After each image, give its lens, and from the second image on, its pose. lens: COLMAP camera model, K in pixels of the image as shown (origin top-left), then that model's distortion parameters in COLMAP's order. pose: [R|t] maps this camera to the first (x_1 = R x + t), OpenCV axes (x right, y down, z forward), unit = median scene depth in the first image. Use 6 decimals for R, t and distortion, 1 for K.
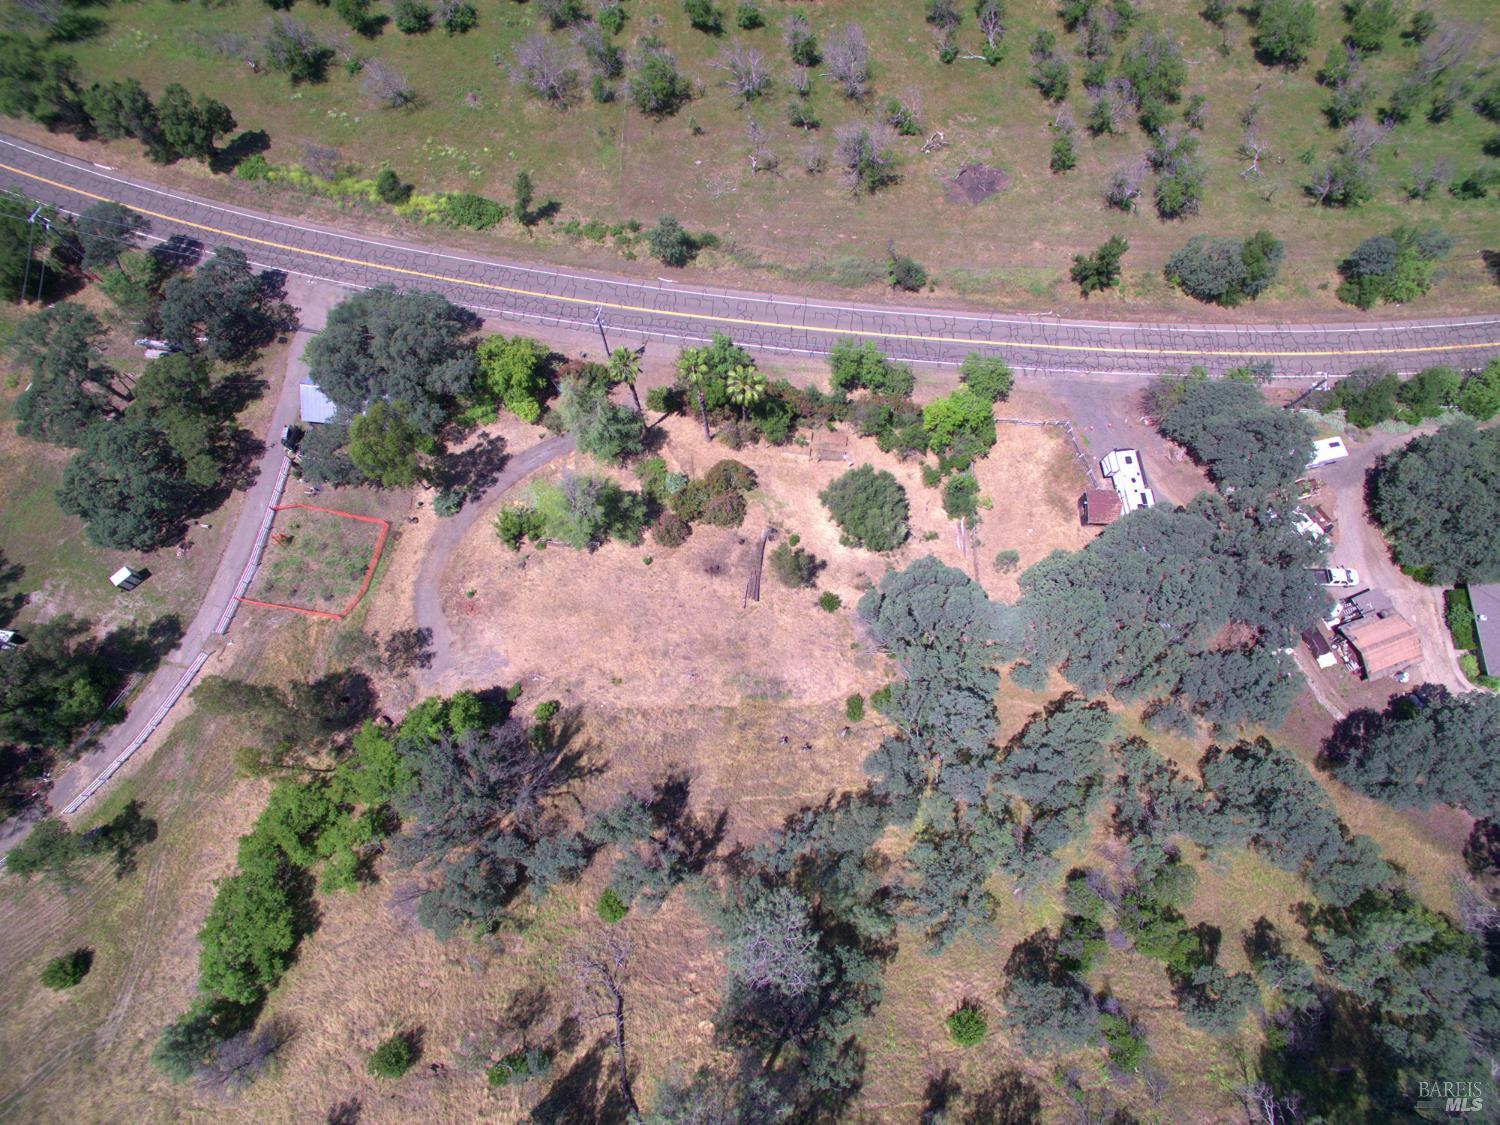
lens RADIAL K [[871.3, 0, 745.4], [0, 871.3, 568.5], [0, 0, 1]] dist [-0.126165, 0.092142]
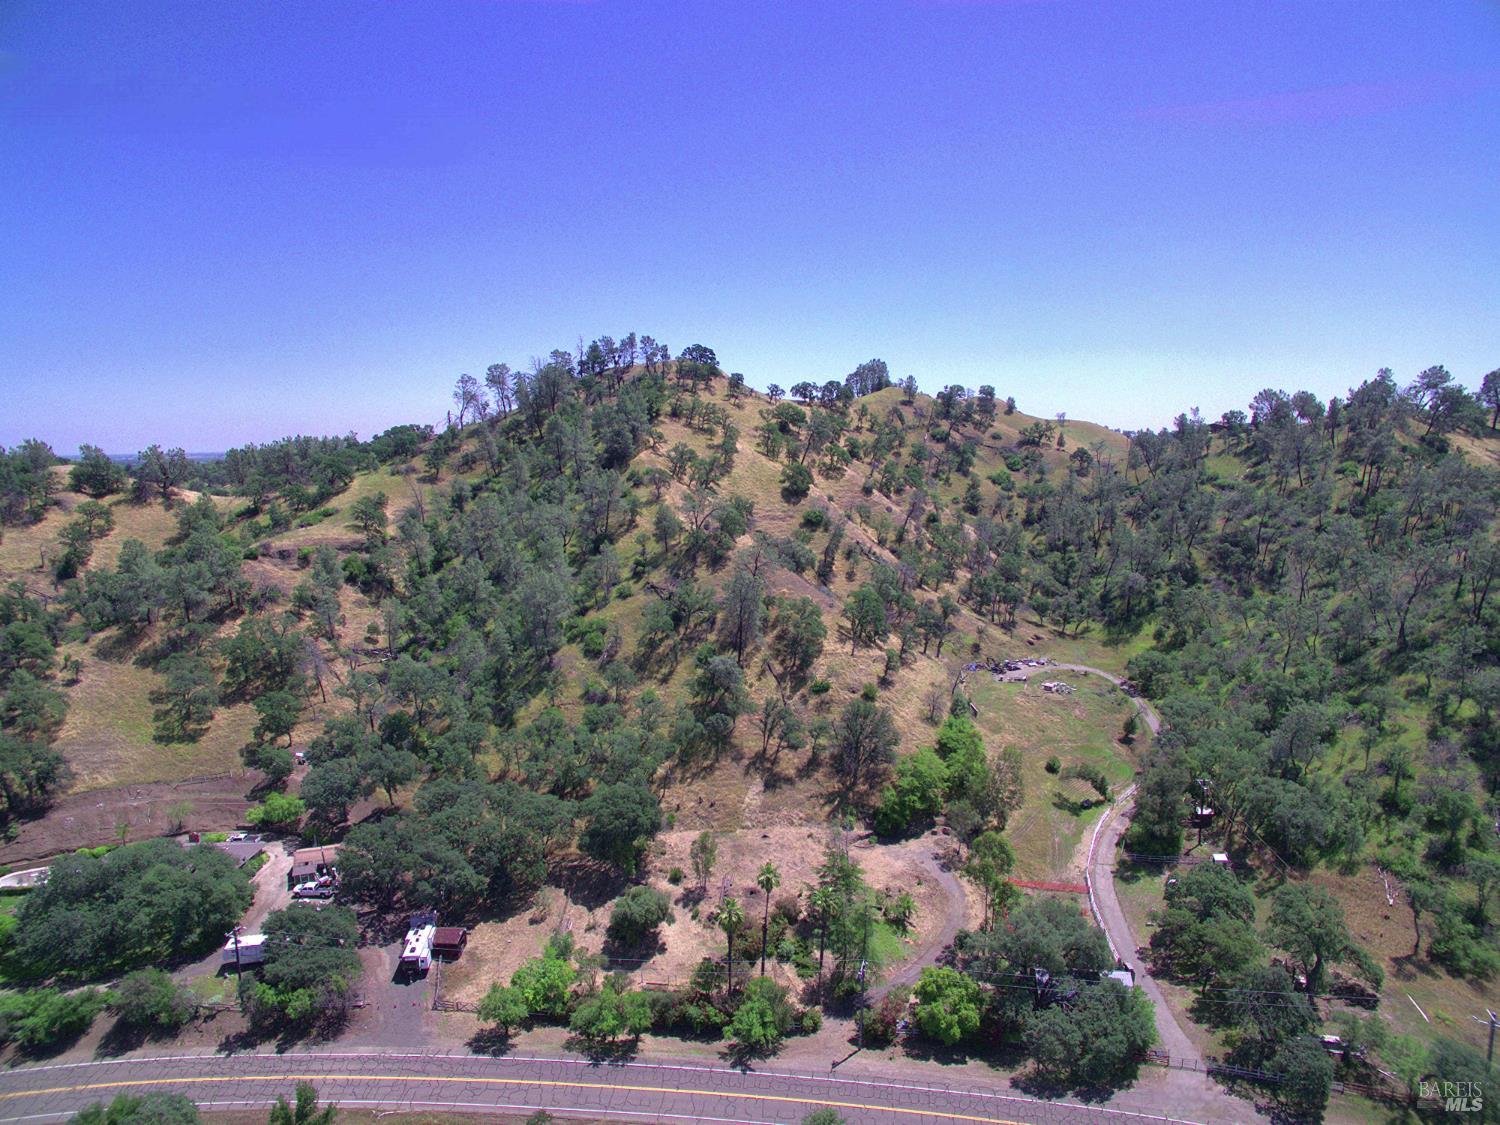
lens RADIAL K [[871.3, 0, 745.4], [0, 871.3, 568.5], [0, 0, 1]] dist [-0.126165, 0.092142]
pose [[-0.999999, -0.001254, 0.001093, -0.023159], [0.000929, 0.124159, 0.992262, -1.469568], [-0.001380, 0.992261, -0.124158, 0.649493]]
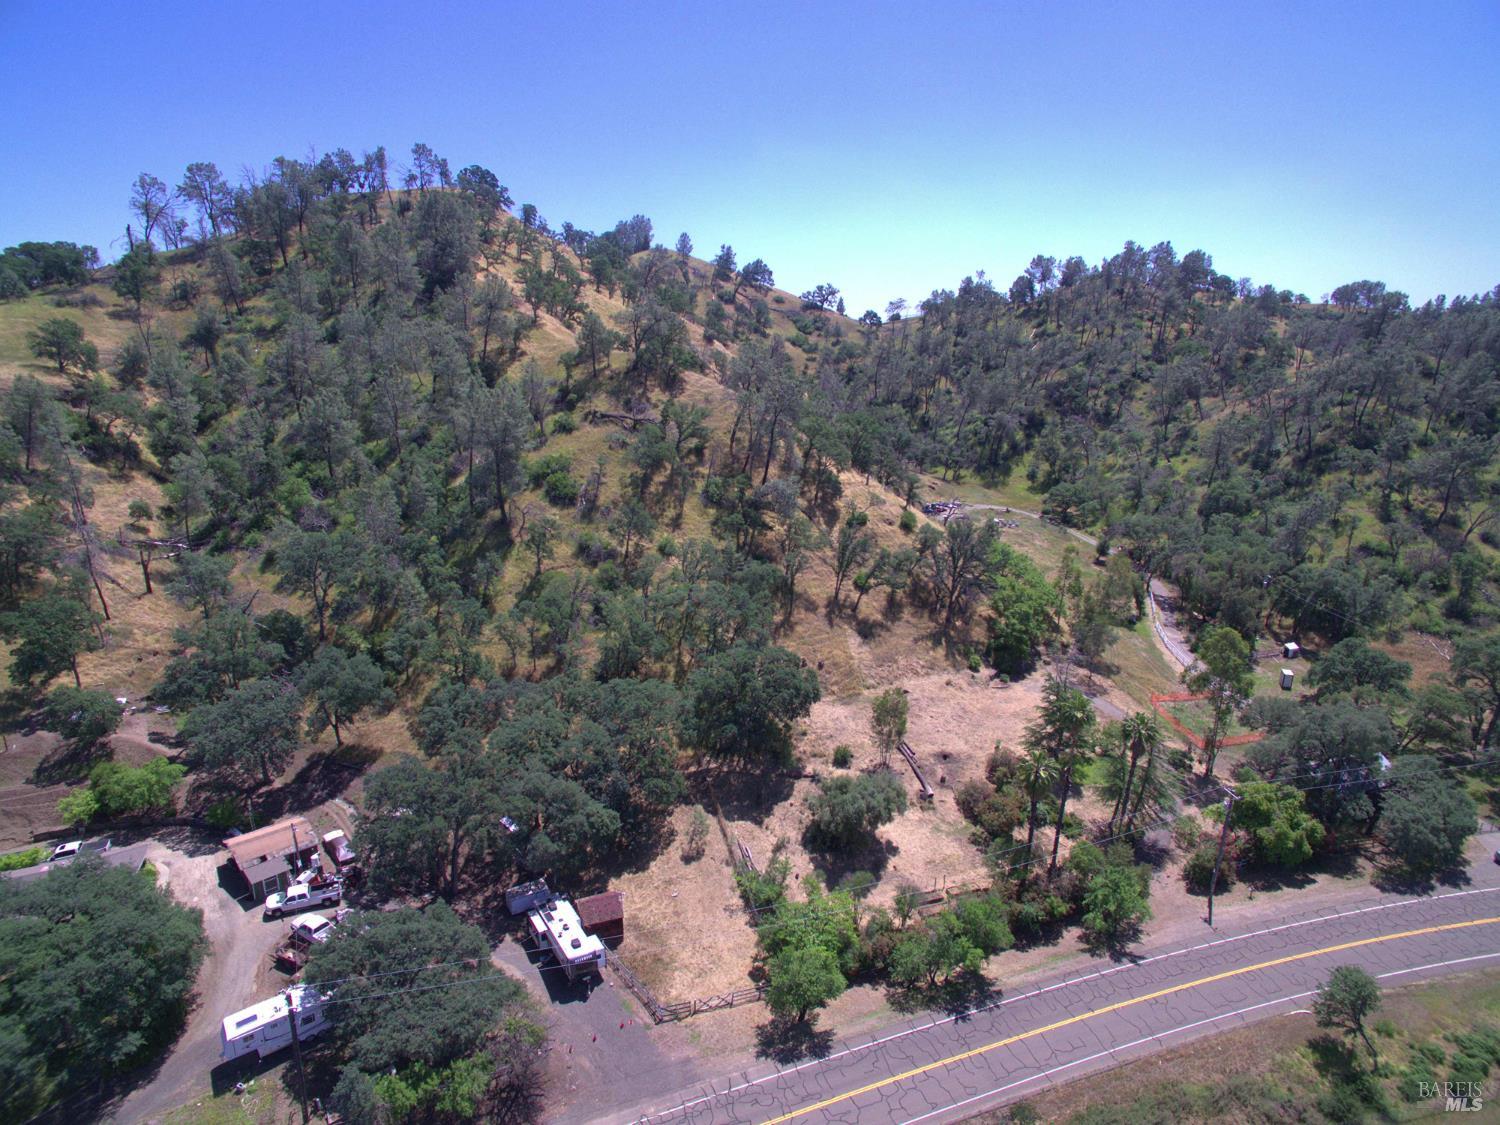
lens RADIAL K [[871.3, 0, 745.4], [0, 871.3, 568.5], [0, 0, 1]] dist [-0.126165, 0.092142]
pose [[-0.911415, 0.088681, -0.401819, 0.618798], [-0.398825, 0.050014, 0.915662, -0.916880], [0.101298, 0.994804, -0.010216, 0.750947]]
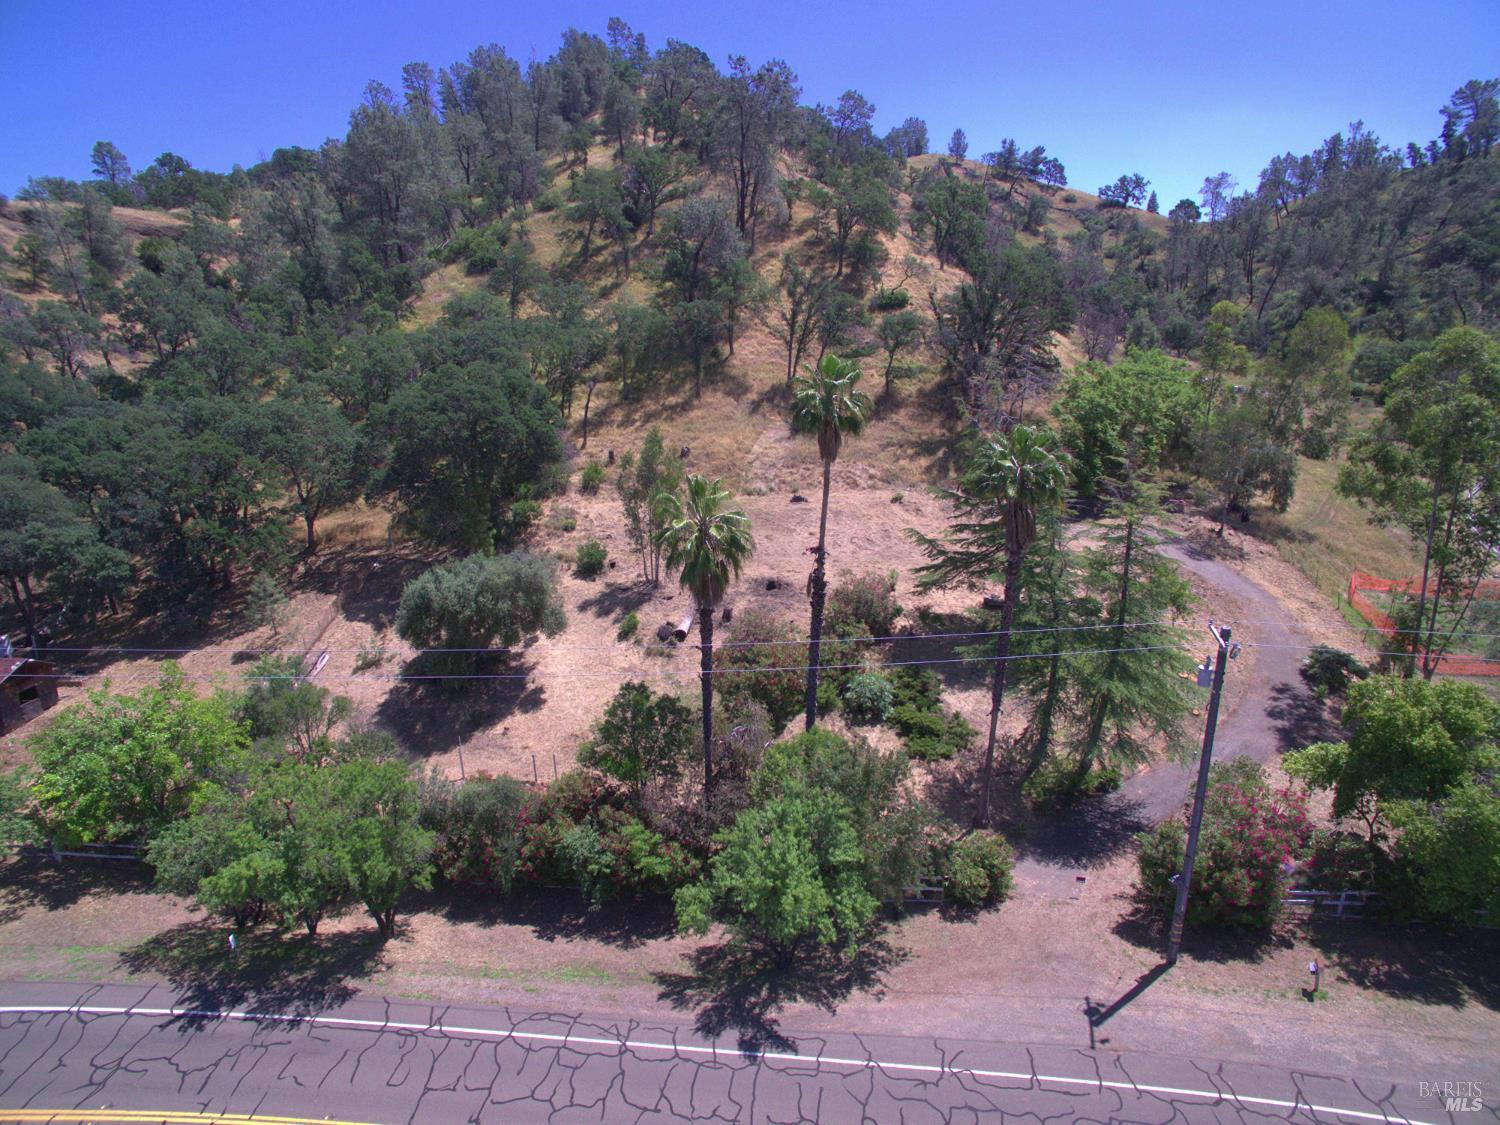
lens RADIAL K [[871.3, 0, 745.4], [0, 871.3, 568.5], [0, 0, 1]] dist [-0.126165, 0.092142]
pose [[-0.999902, 0.007771, 0.011605, -0.023080], [0.011877, 0.035915, 0.999284, -0.584590], [0.007349, 0.999325, -0.036004, 1.014007]]
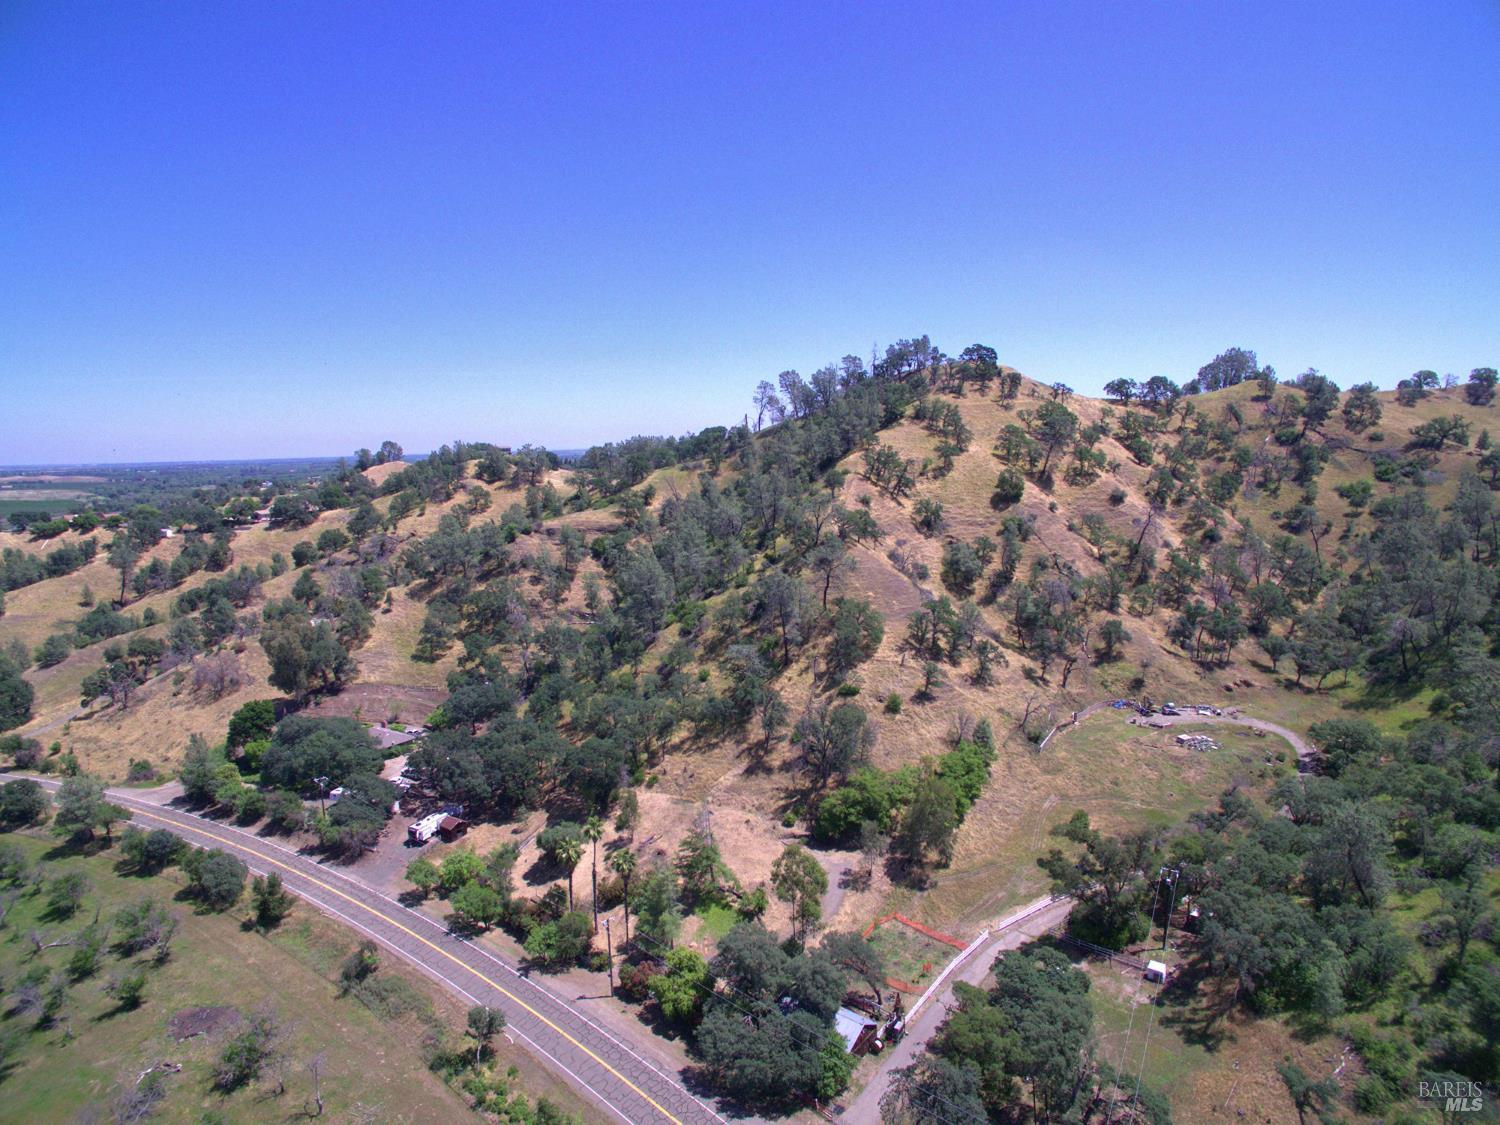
lens RADIAL K [[871.3, 0, 745.4], [0, 871.3, 568.5], [0, 0, 1]] dist [-0.126165, 0.092142]
pose [[-0.838924, -0.076729, 0.538813, -0.976379], [0.525657, 0.142320, 0.838707, -1.314565], [-0.141037, 0.986842, -0.079063, 0.590308]]
